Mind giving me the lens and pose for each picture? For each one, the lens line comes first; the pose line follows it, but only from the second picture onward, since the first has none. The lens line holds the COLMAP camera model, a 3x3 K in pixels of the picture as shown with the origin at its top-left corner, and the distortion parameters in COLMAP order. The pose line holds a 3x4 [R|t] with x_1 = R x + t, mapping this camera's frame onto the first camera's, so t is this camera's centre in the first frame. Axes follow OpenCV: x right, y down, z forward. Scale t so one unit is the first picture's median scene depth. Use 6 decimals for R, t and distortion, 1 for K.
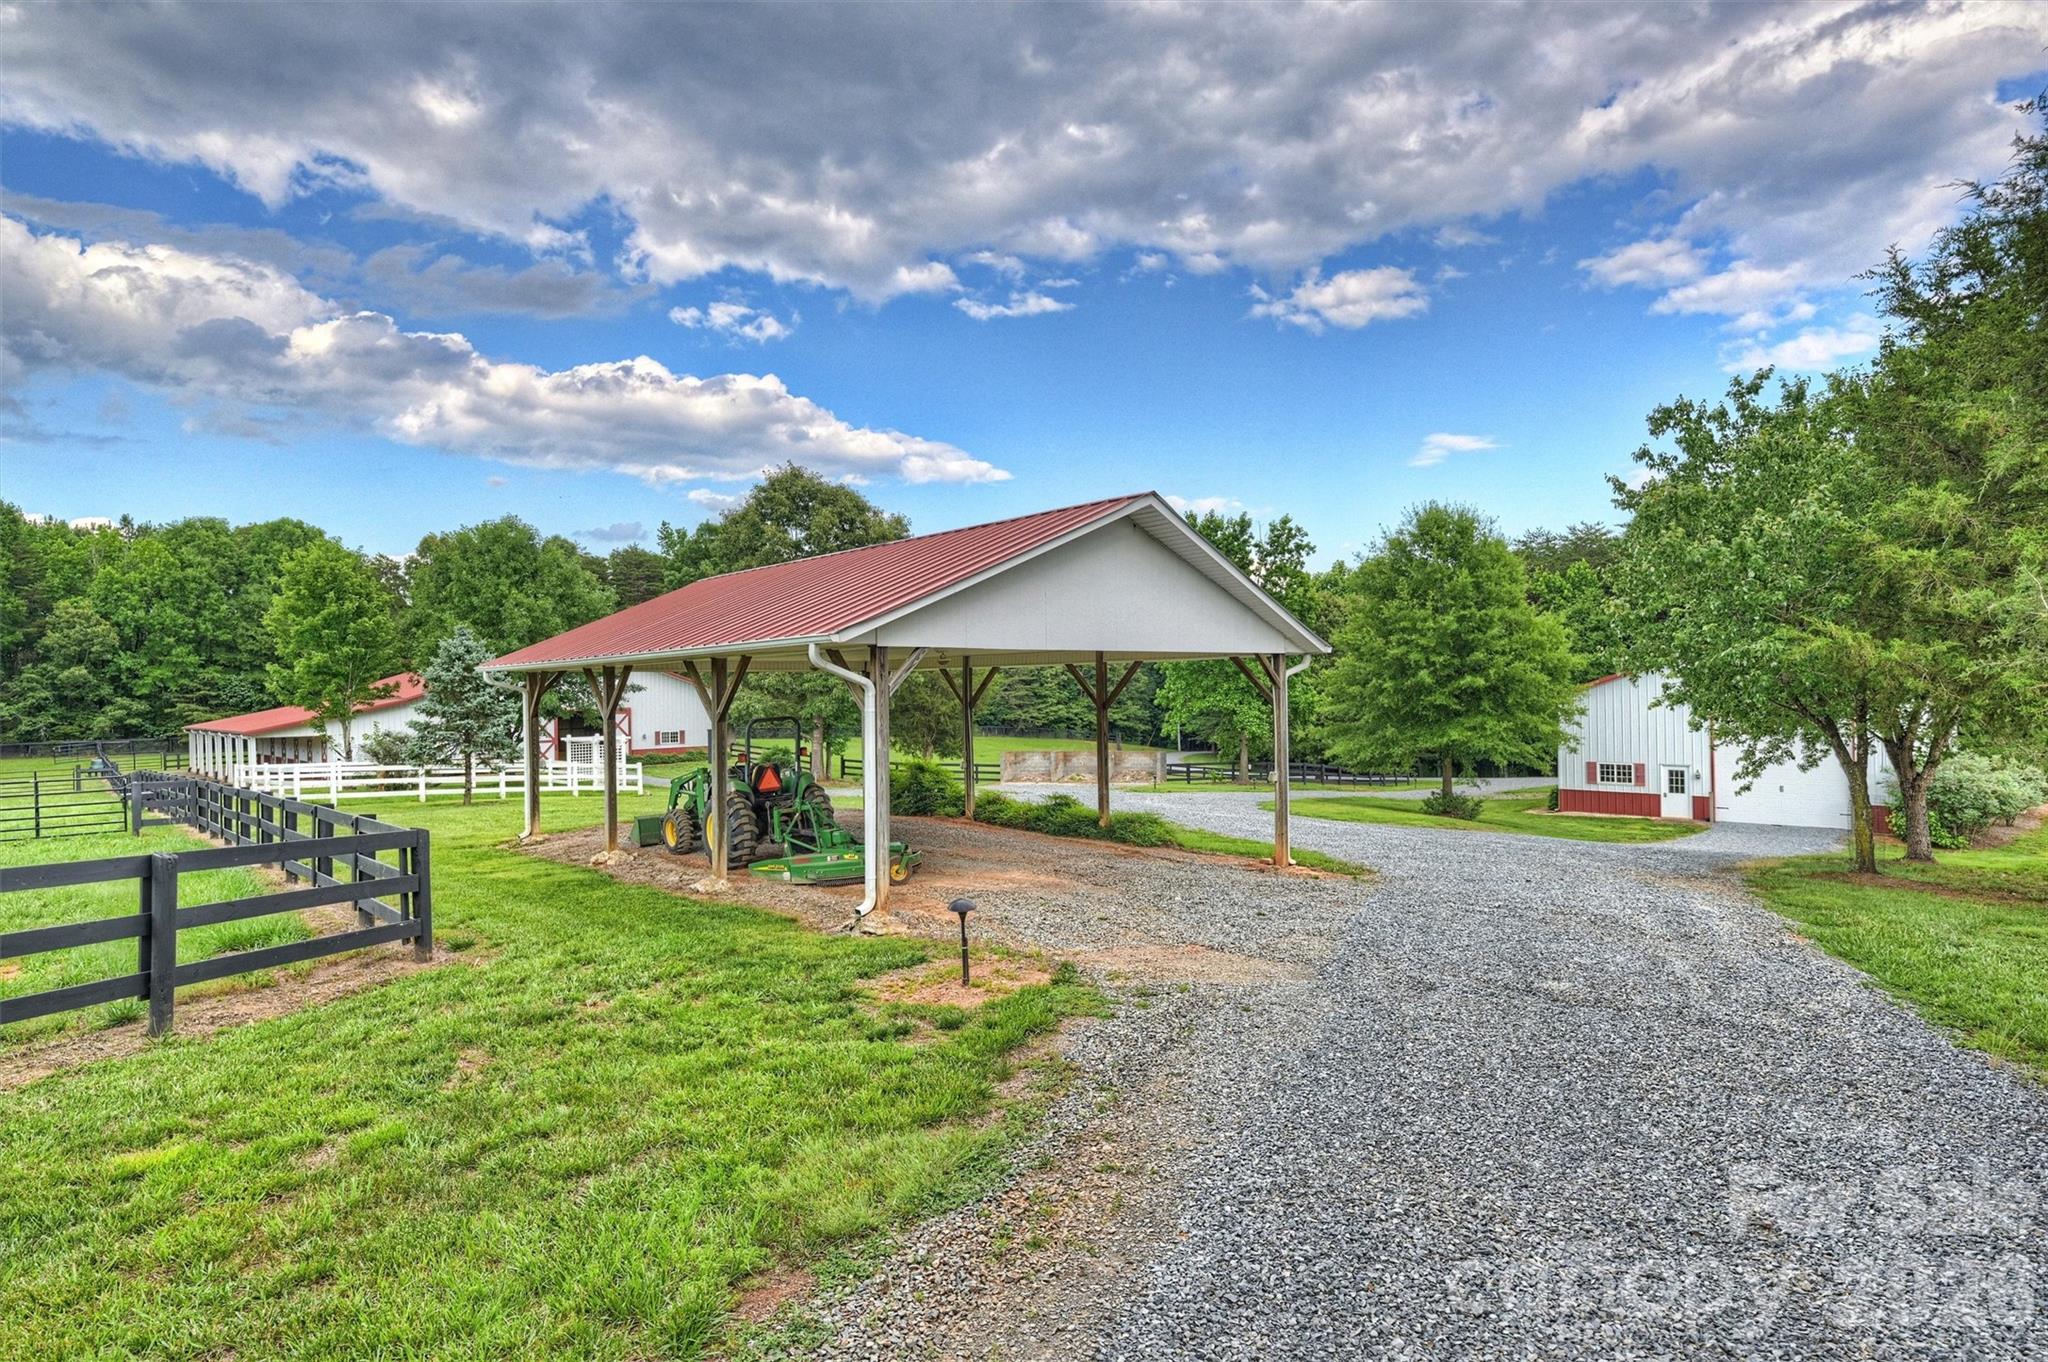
lens RADIAL K [[1038.7, 0, 1017.6], [0, 1038.7, 685.0], [0, 0, 1]] dist [0.000784, 0.000320]
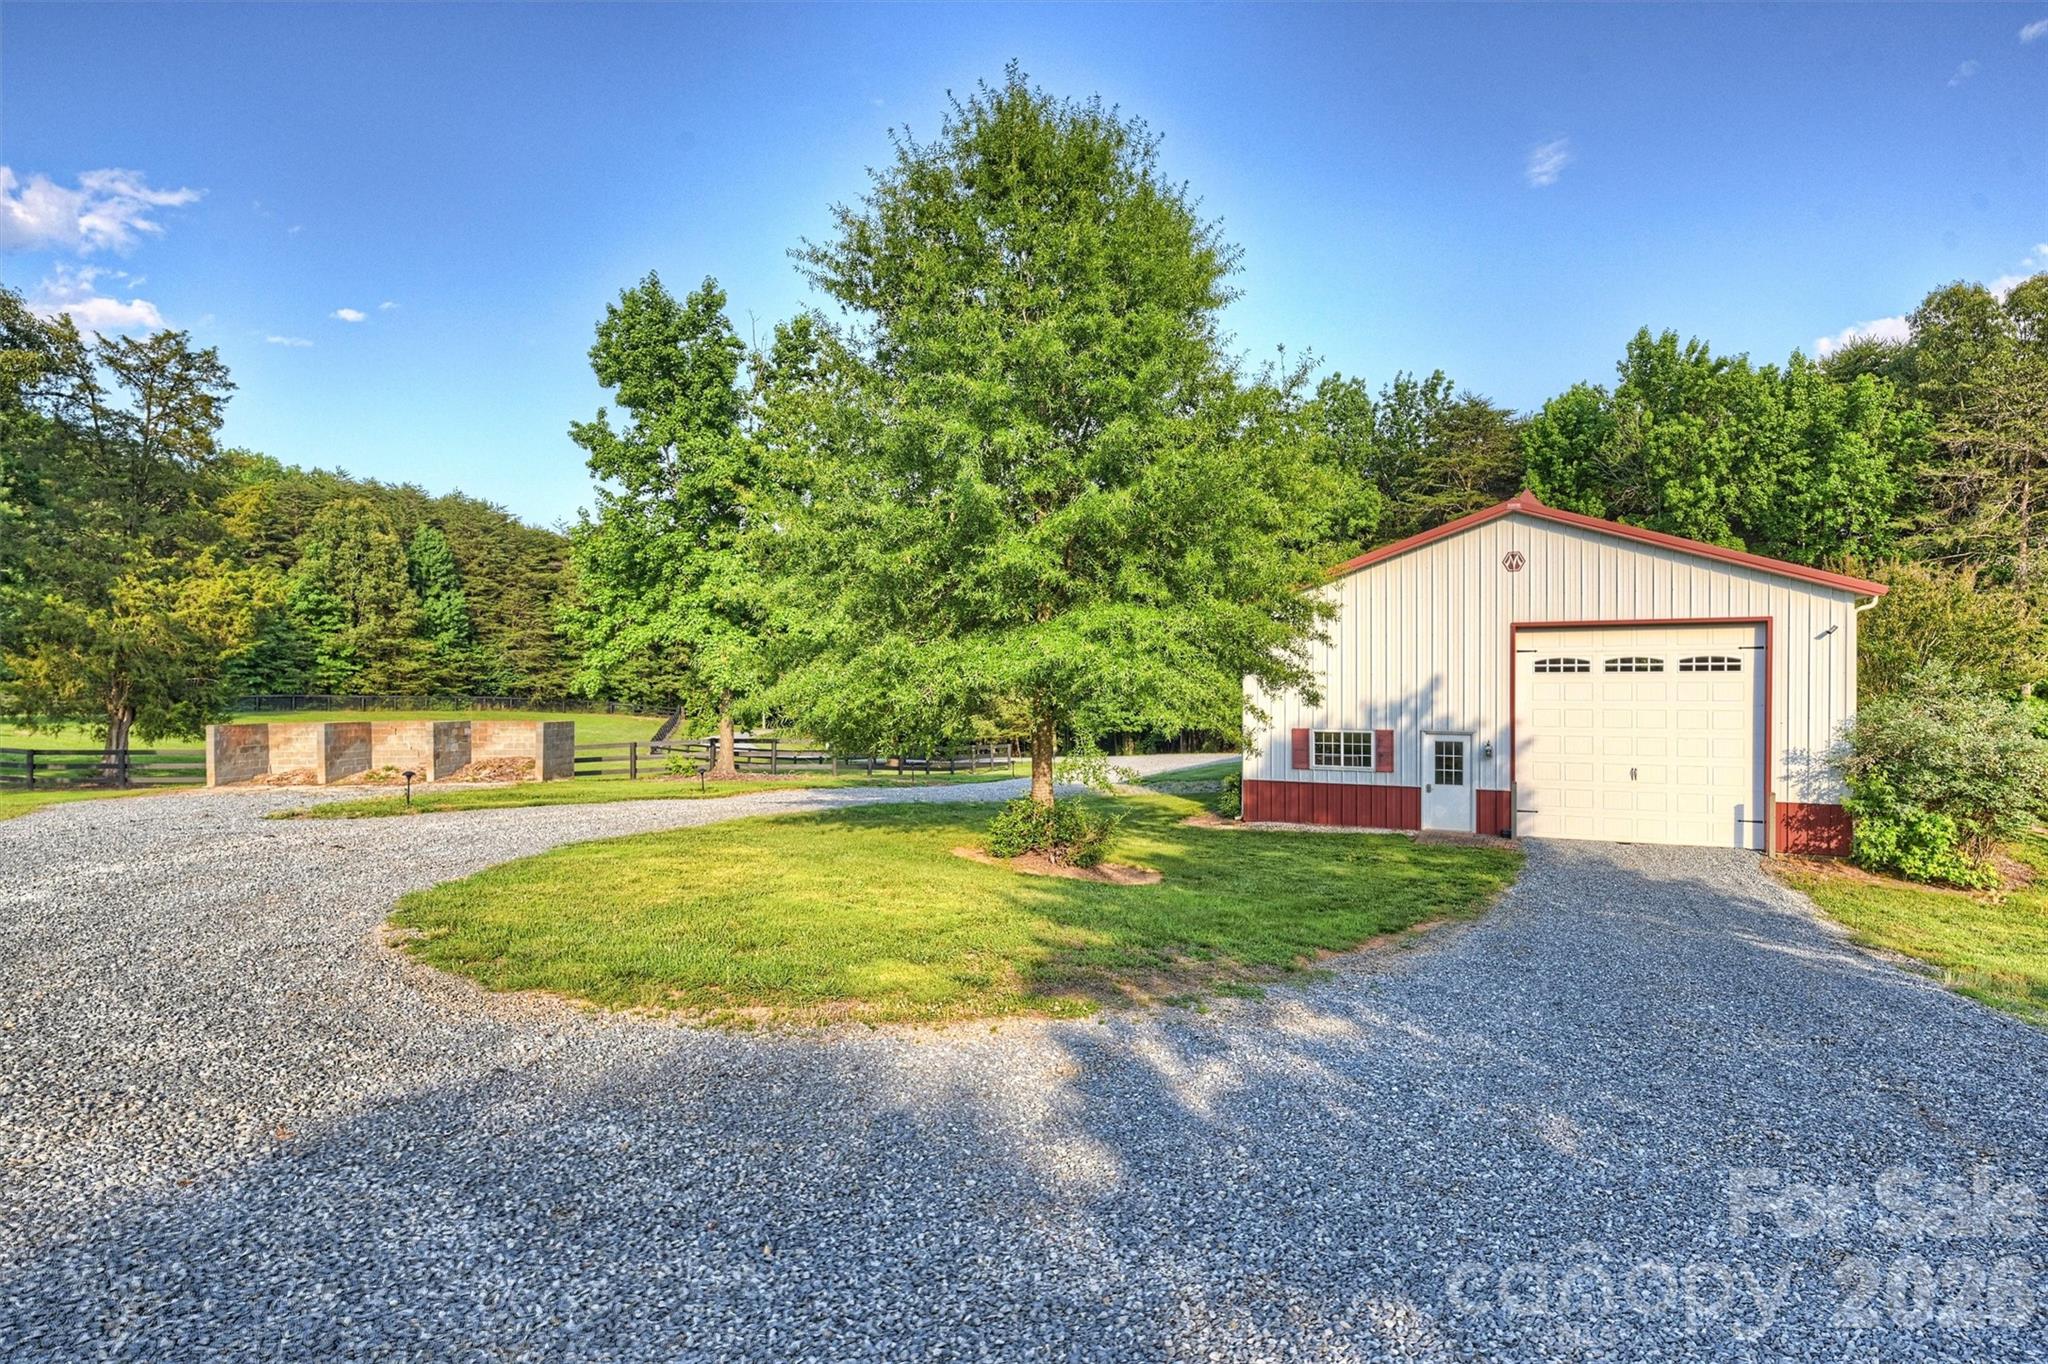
lens RADIAL K [[1038.7, 0, 1017.6], [0, 1038.7, 686.0], [0, 0, 1]] dist [0.000784, 0.000320]
pose [[0.942410, 0.003858, 0.334437, 0.184626], [-0.010558, 0.999778, 0.018219, 0.034258], [-0.334293, -0.020701, 0.942242, 0.425806]]
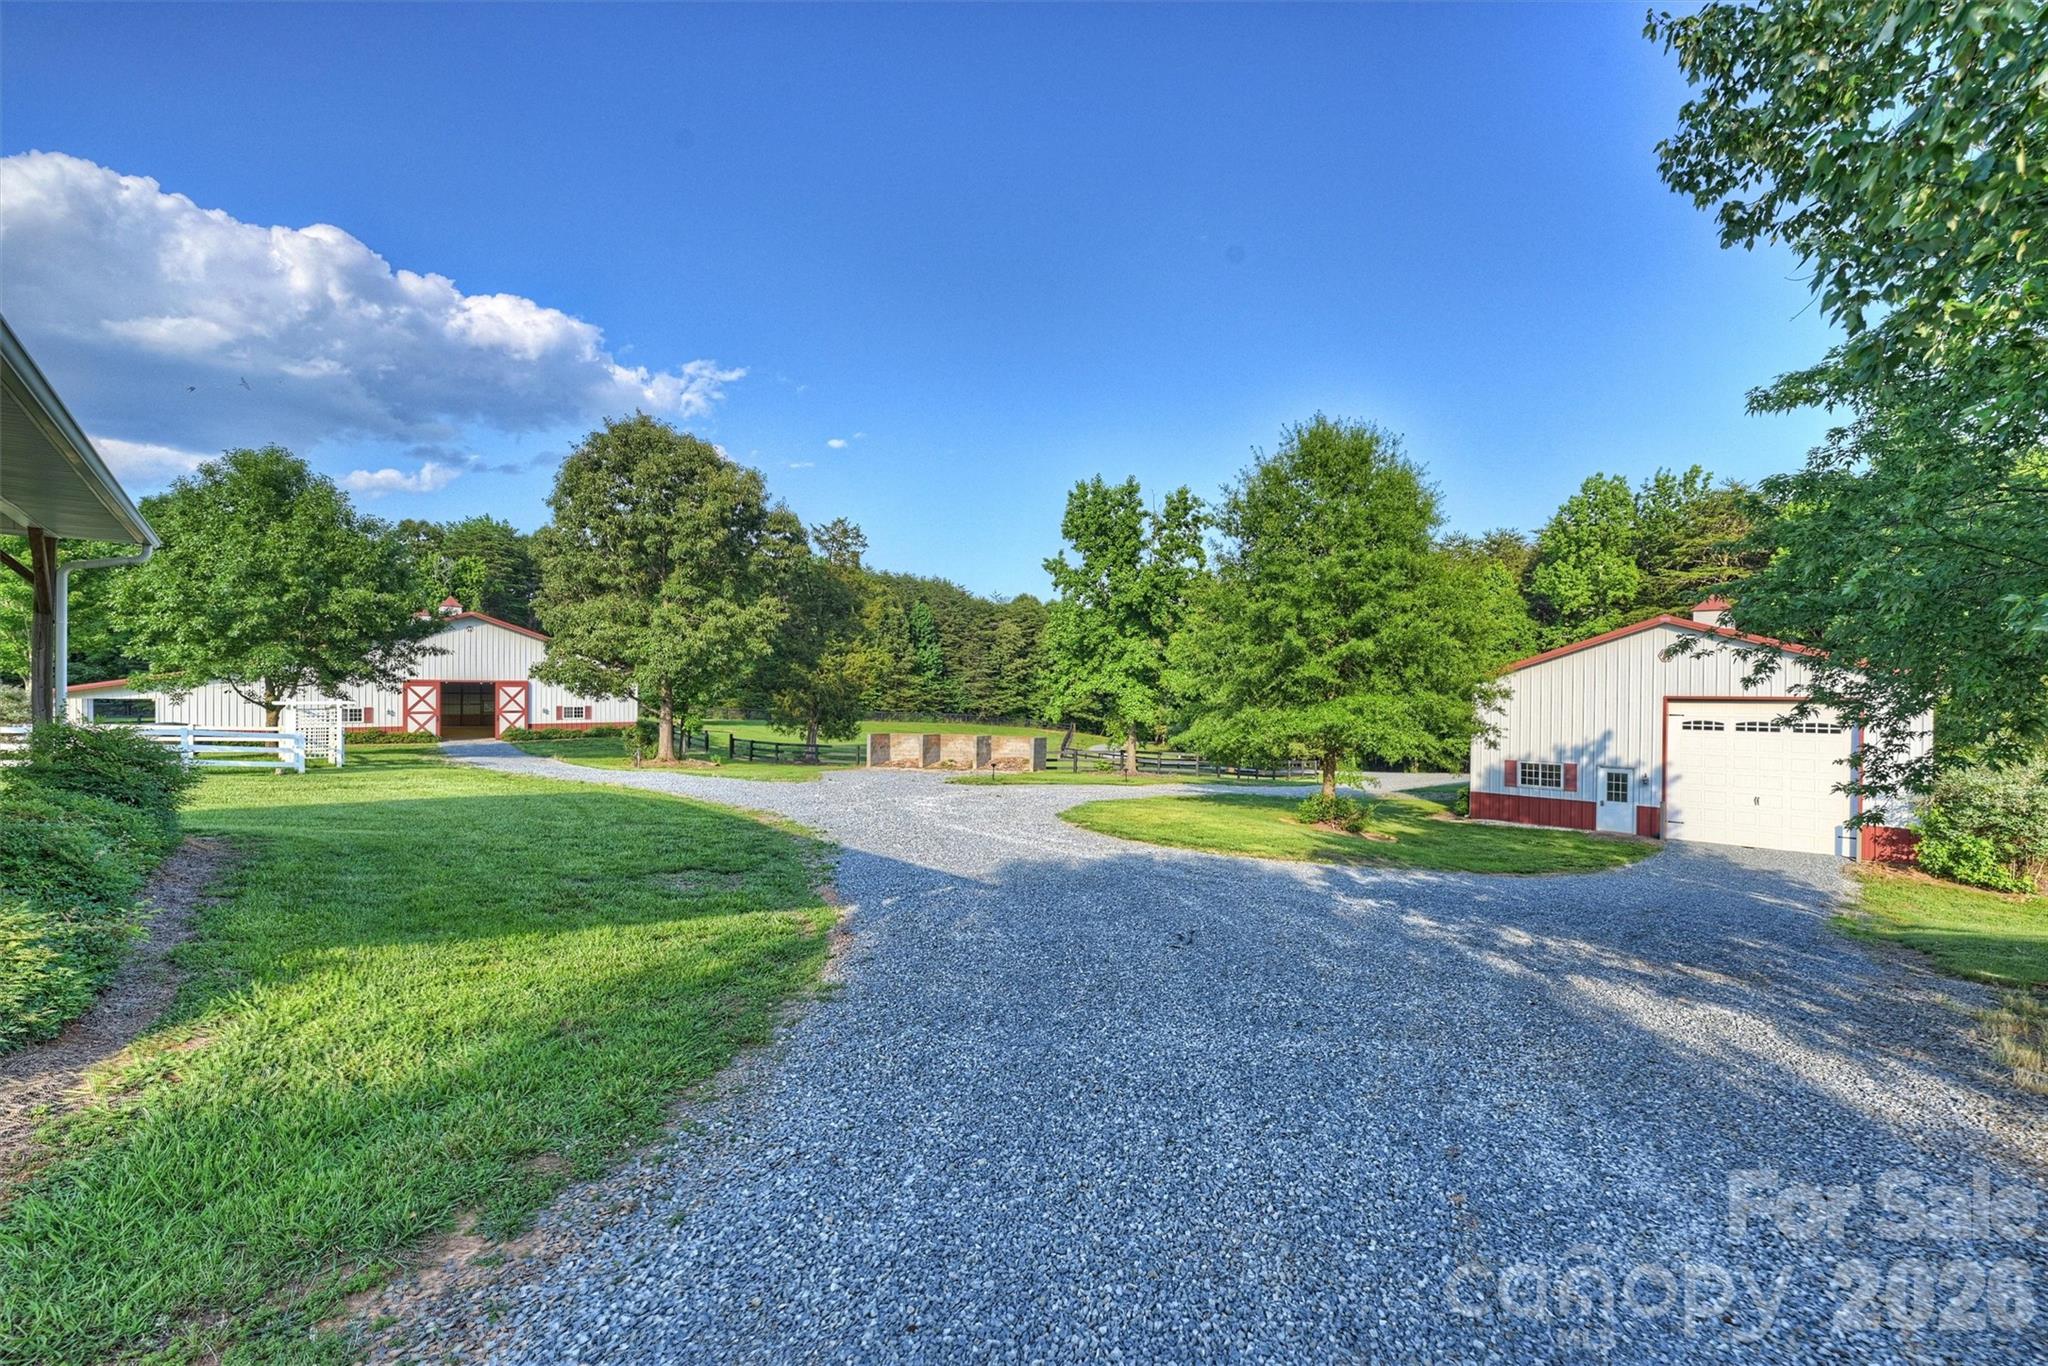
lens RADIAL K [[833.9, 0, 1039.5], [0, 833.9, 697.3], [0, 0, 1]] dist [0.000292, -0.000096]
pose [[0.999676, 0.024533, 0.006759, 0.134759], [-0.024621, 0.999610, 0.013150, 0.019239], [-0.006434, -0.013312, 0.999891, 0.266412]]
